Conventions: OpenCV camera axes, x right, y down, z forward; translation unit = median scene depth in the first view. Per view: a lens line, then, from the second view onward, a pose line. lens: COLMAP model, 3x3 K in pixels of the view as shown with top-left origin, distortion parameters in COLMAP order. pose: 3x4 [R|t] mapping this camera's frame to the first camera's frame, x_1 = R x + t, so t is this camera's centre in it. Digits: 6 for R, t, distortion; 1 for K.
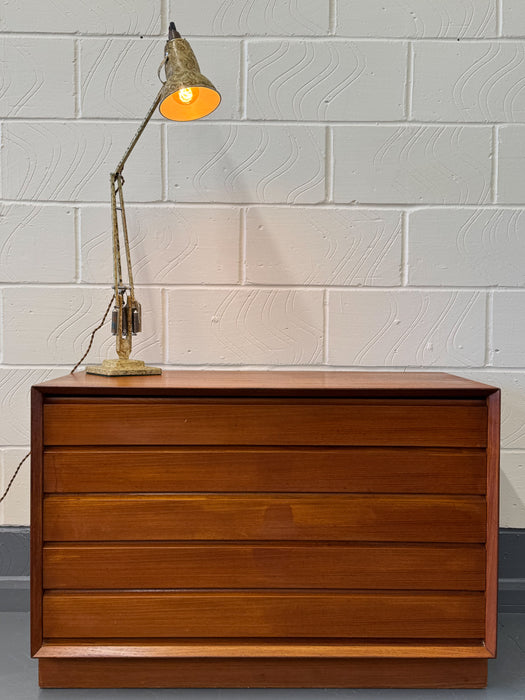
lens RADIAL K [[762.3, 0, 260.7], [0, 762.3, 355.3], [0, 0, 1]] dist [0.114325, 0.000000]
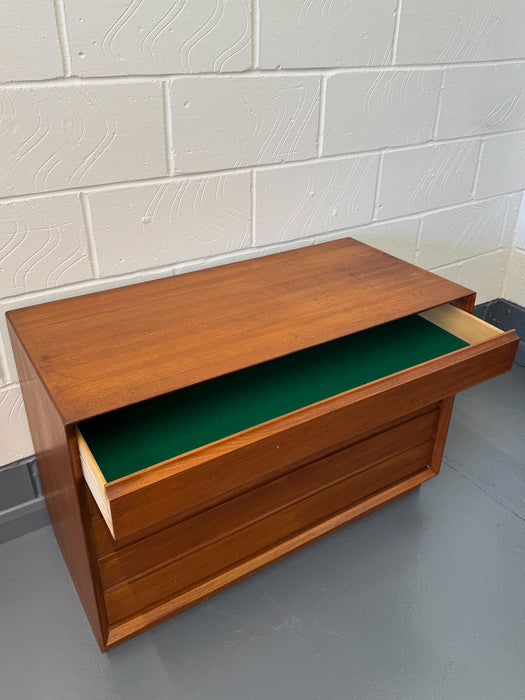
lens RADIAL K [[588.5, 0, 257.9], [0, 588.5, 330.6], [0, 0, 1]] dist [0.064723, -0.098442]
pose [[0.849019, -0.247723, 0.466690, -0.299126], [0.020830, 0.898283, 0.438923, -0.229070], [-0.527951, -0.362934, 0.767820, 0.369320]]
